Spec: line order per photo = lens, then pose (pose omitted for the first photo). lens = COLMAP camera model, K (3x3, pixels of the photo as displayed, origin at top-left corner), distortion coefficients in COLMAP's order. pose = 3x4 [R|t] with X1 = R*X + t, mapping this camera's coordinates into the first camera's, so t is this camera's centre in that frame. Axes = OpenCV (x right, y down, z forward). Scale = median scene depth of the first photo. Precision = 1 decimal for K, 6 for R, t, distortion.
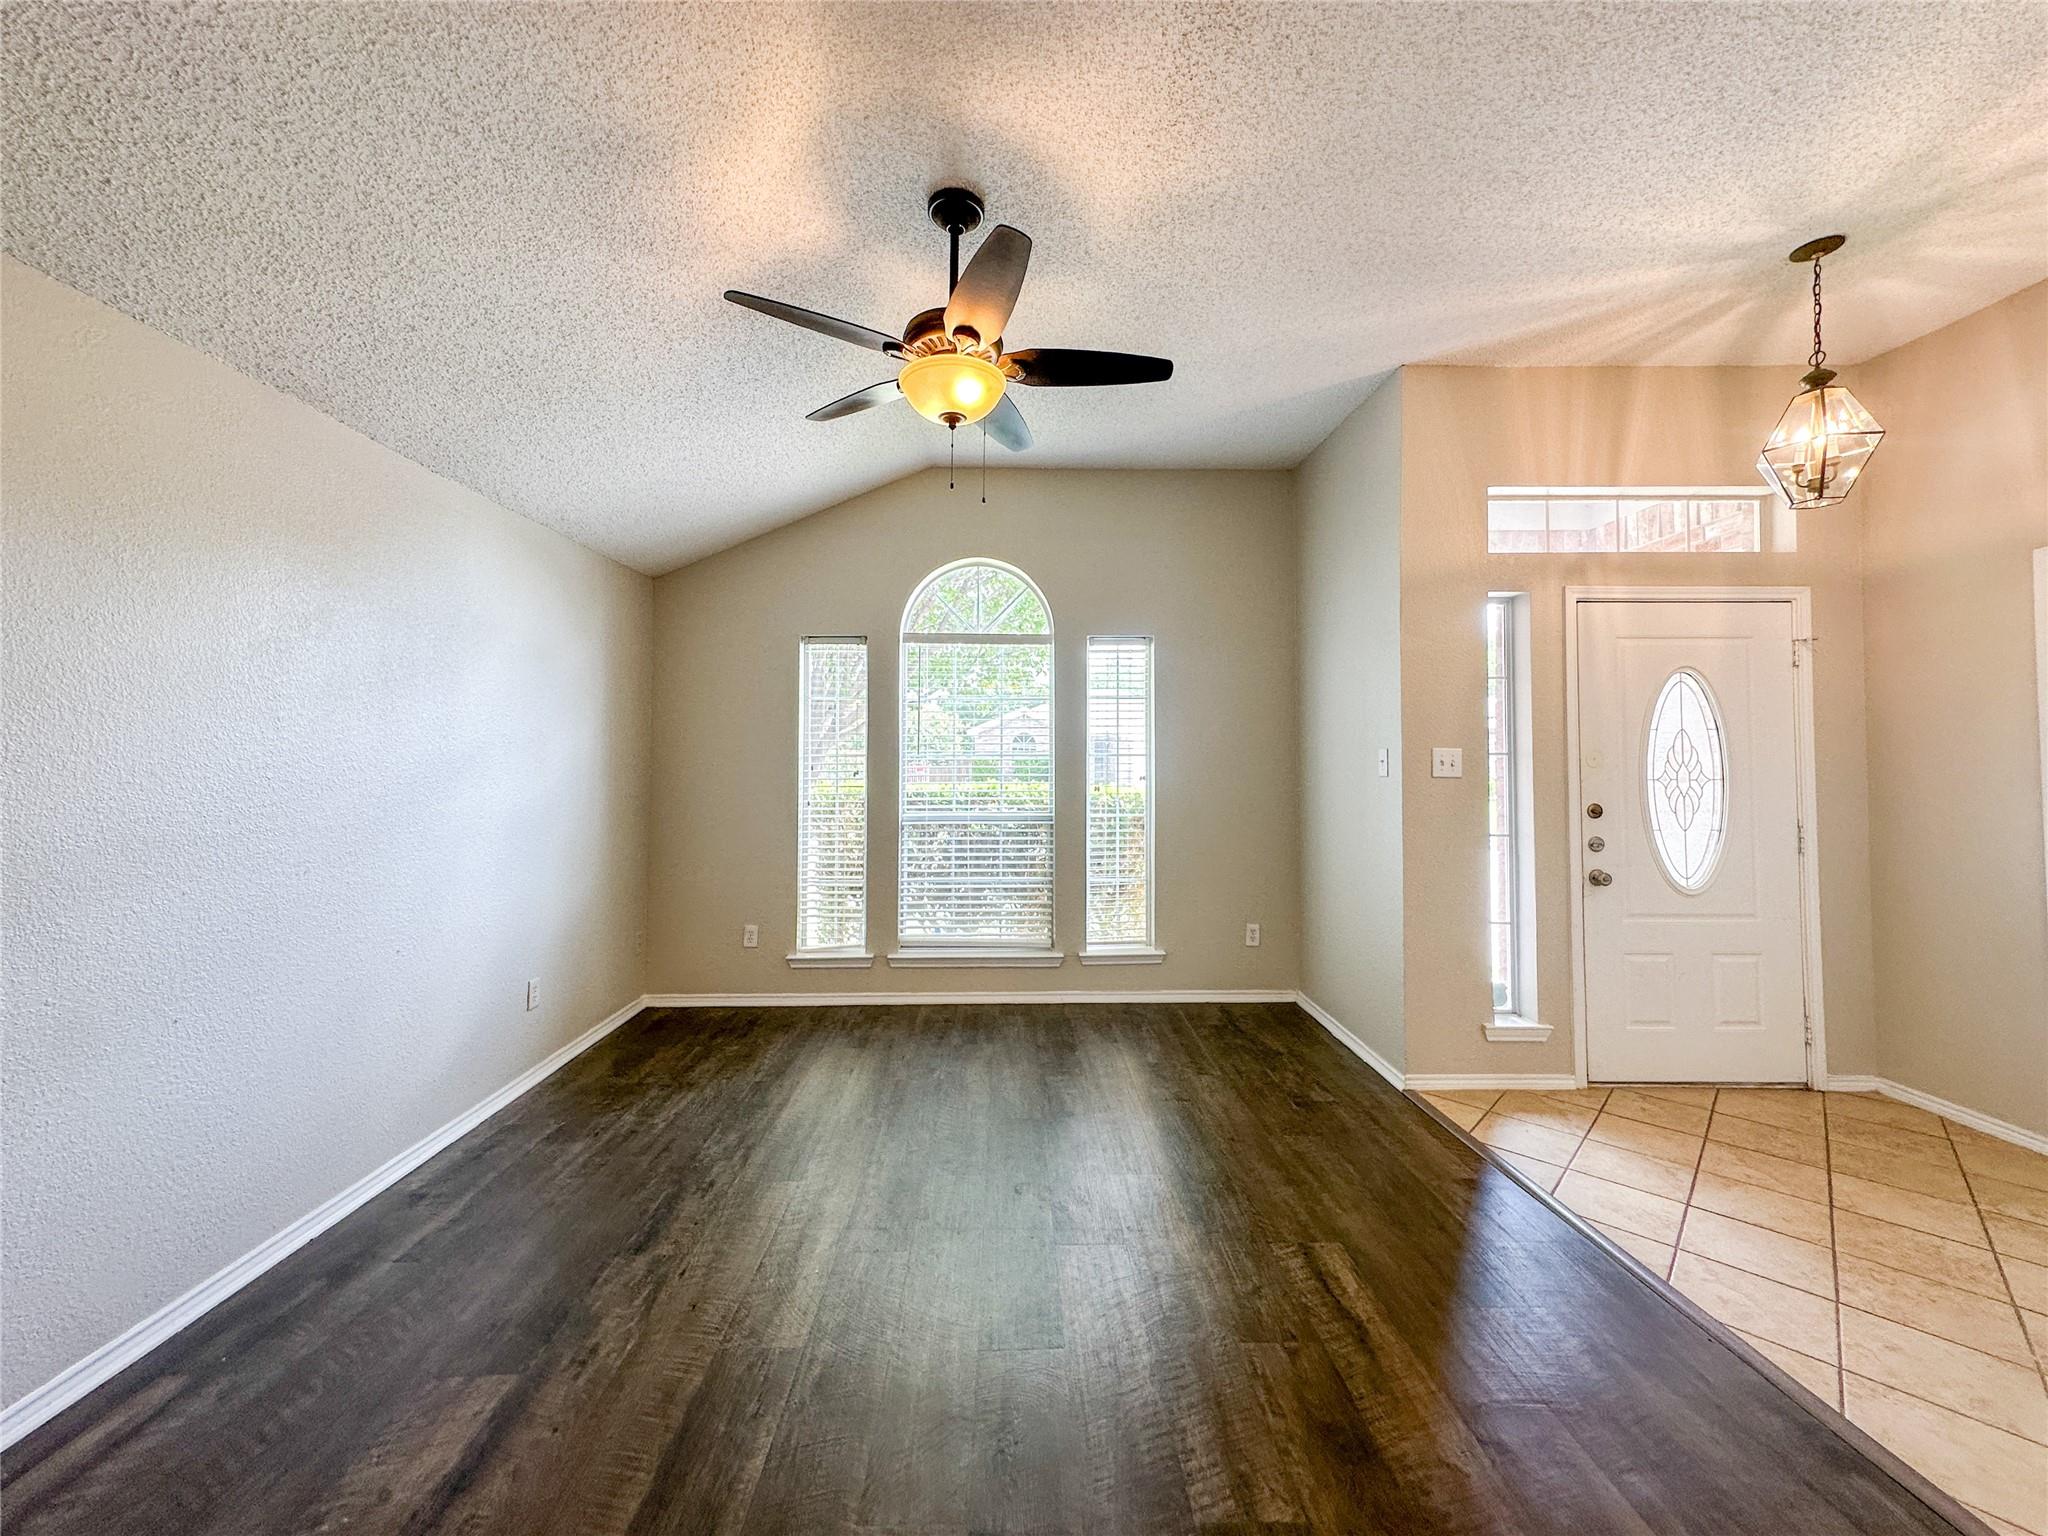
lens RADIAL K [[817.2, 0, 1035.1], [0, 817.2, 761.3], [0, 0, 1]] dist [-0.002048, -0.000054]
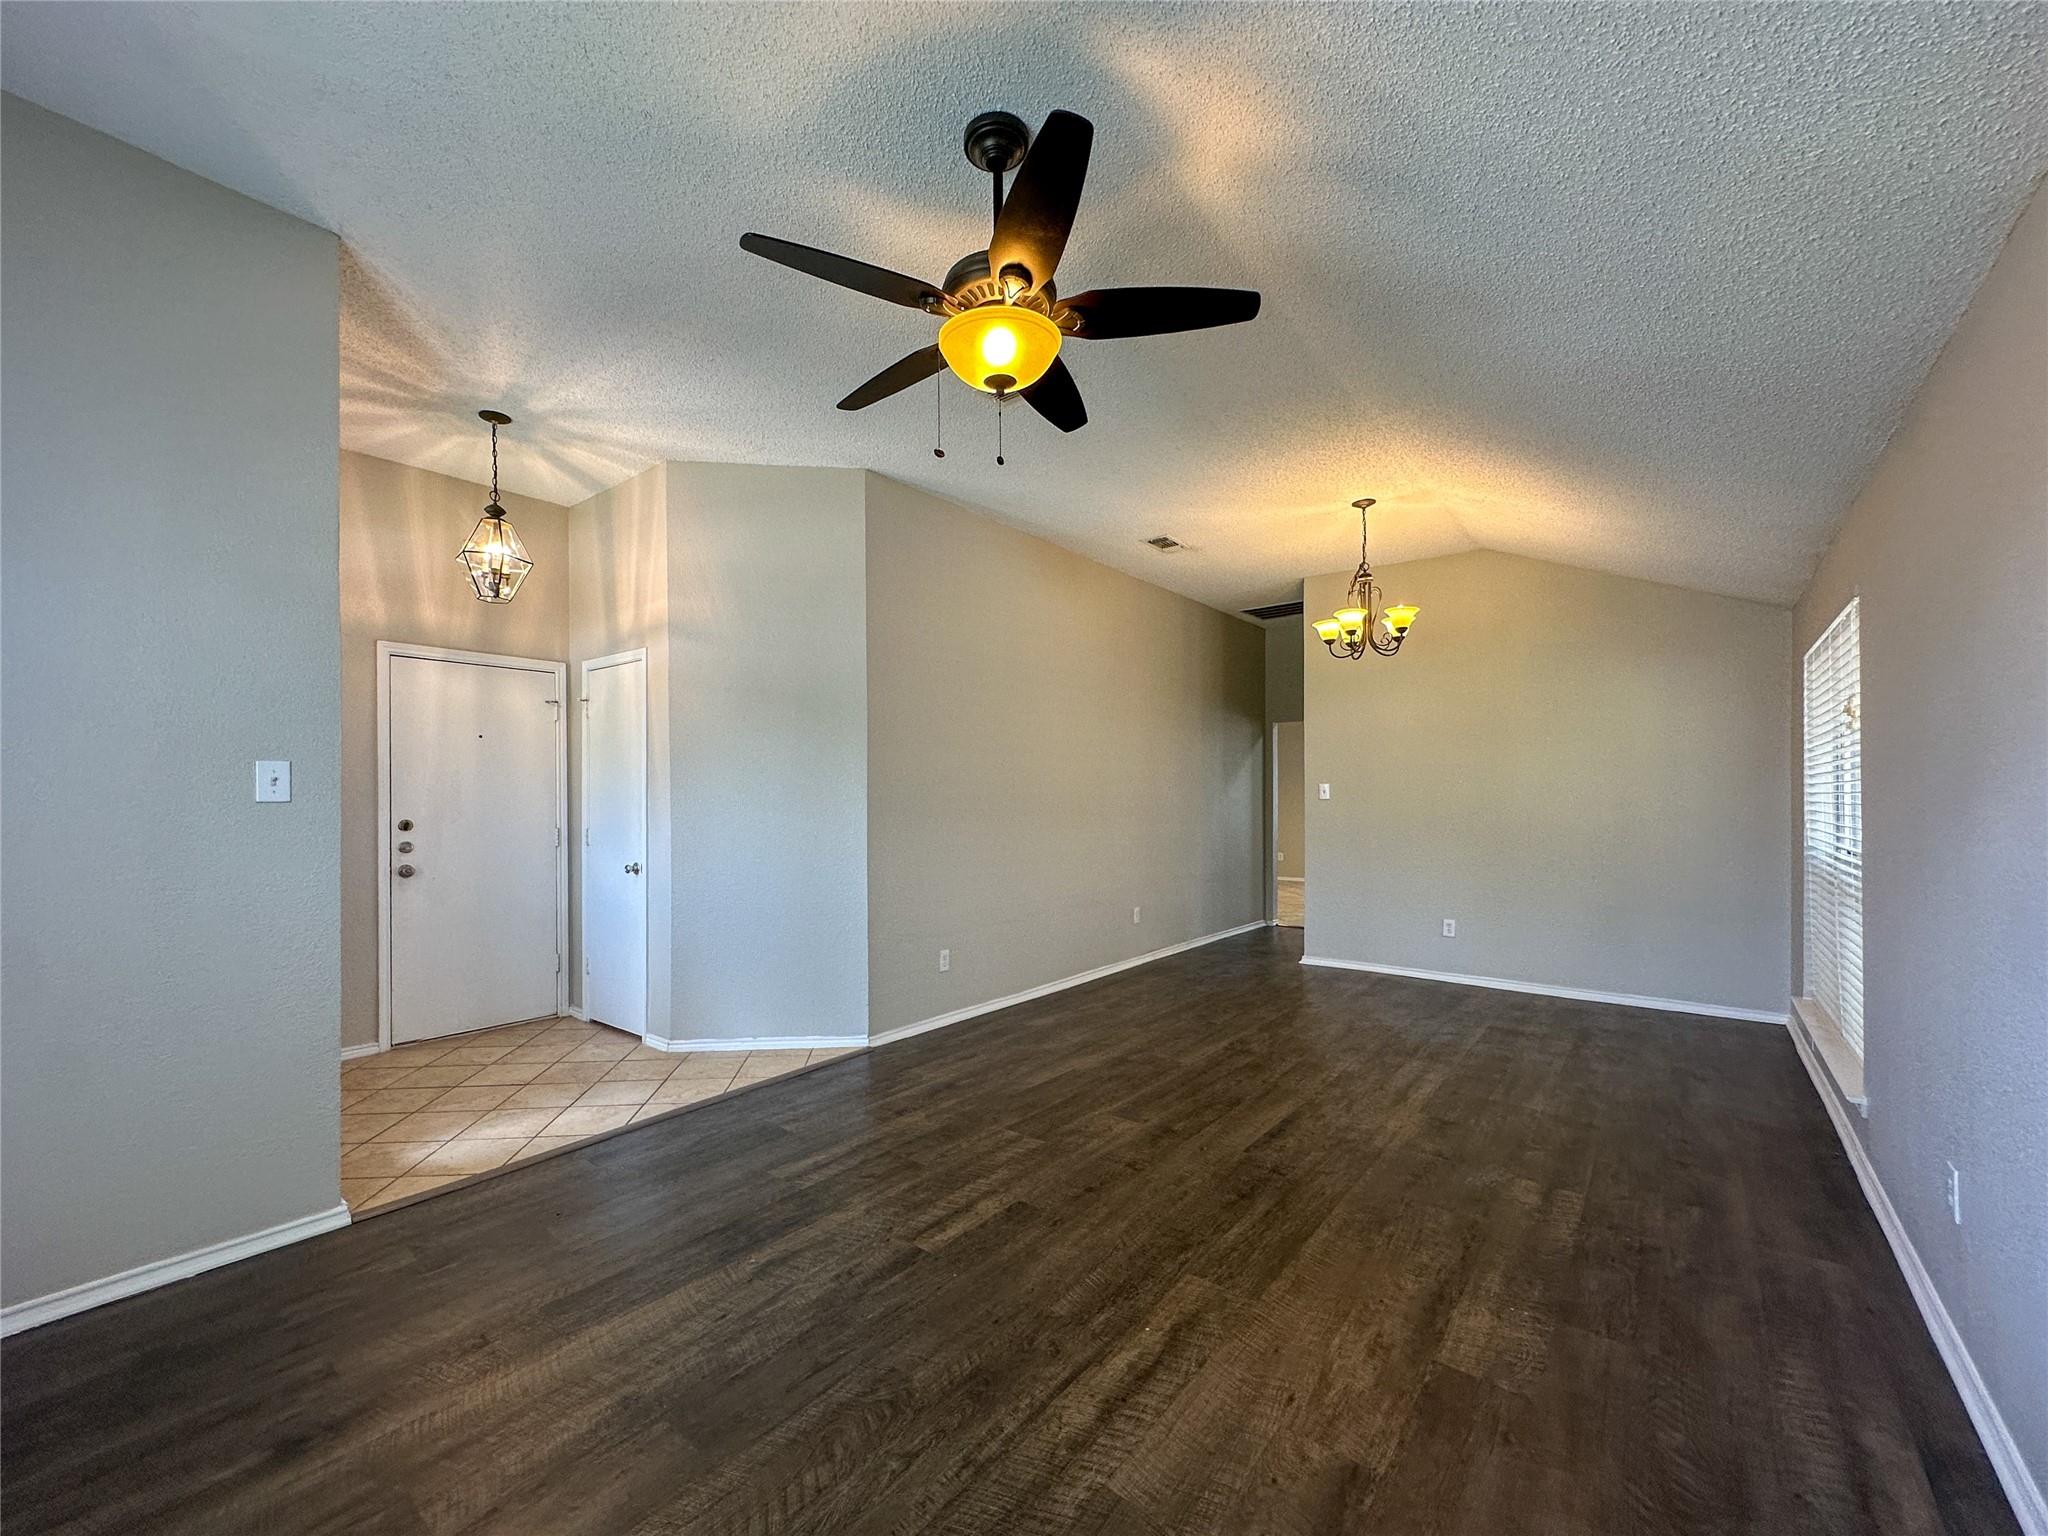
lens RADIAL K [[824.0, 0, 998.5], [0, 824.0, 789.7], [0, 0, 1]] dist [-0.000311, 0.000027]
pose [[-0.753778, 0.001800, 0.657126, -0.649032], [-0.005361, 0.999946, -0.008888, 0.018694], [-0.657107, -0.010223, -0.753728, 1.564574]]
